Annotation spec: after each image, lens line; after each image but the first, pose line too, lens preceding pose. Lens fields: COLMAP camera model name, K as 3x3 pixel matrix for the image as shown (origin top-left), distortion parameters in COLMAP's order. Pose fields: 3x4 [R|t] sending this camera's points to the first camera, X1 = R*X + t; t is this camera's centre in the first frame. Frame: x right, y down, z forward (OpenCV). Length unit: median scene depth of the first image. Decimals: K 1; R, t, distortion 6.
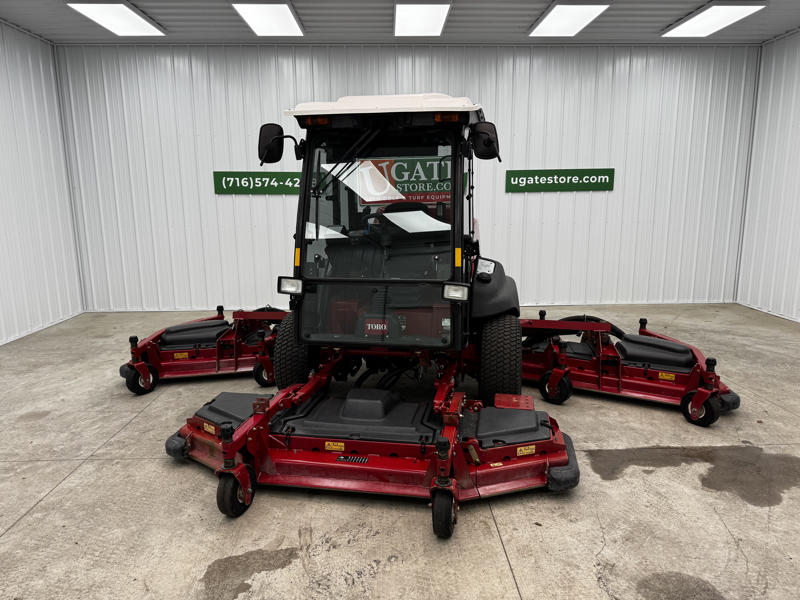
lens RADIAL K [[568.3, 0, 400.0], [0, 568.3, 300.0], [0, 0, 1]] dist [0.001767, -0.005821]
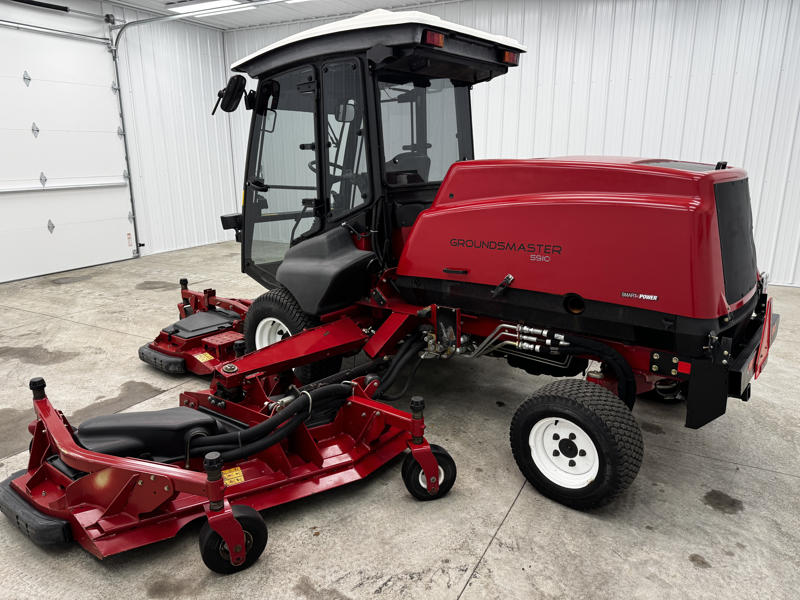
lens RADIAL K [[568.3, 0, 400.0], [0, 568.3, 300.0], [0, 0, 1]] dist [0.001767, -0.005821]
pose [[-0.495856, 0.238269, -0.835078, 0.445634], [-0.148240, 0.924284, 0.351745, -0.155110], [0.855659, 0.298207, -0.422990, 0.828636]]
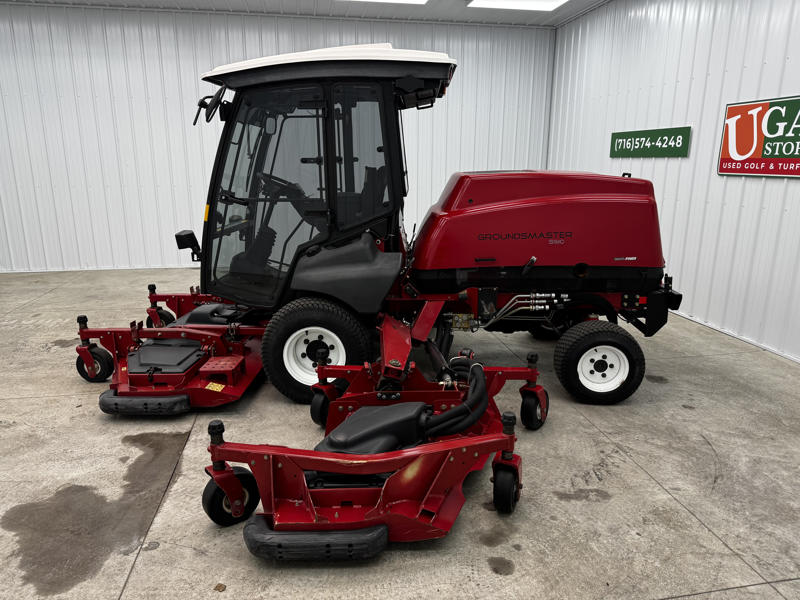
lens RADIAL K [[568.3, 0, 400.0], [0, 568.3, 300.0], [0, 0, 1]] dist [0.001767, -0.005821]
pose [[0.142249, 0.254853, -0.956460, 0.572736], [-0.188876, 0.955520, 0.226512, -0.106467], [0.971643, 0.148431, 0.184058, 0.529266]]
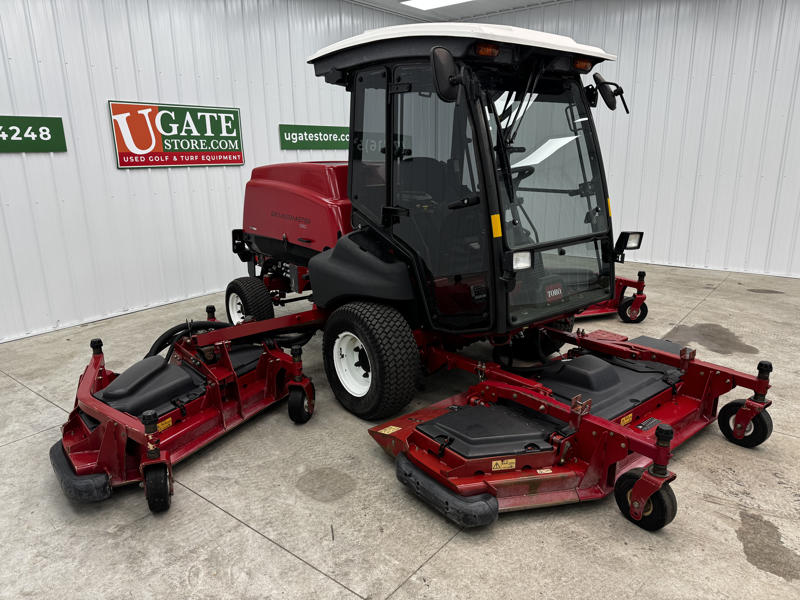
lens RADIAL K [[568.3, 0, 400.0], [0, 568.3, 300.0], [0, 0, 1]] dist [0.001767, -0.005821]
pose [[0.647301, -0.184528, 0.739561, -0.402809], [0.145267, 0.982336, 0.117957, -0.038651], [-0.748264, 0.031080, 0.662673, 0.273810]]
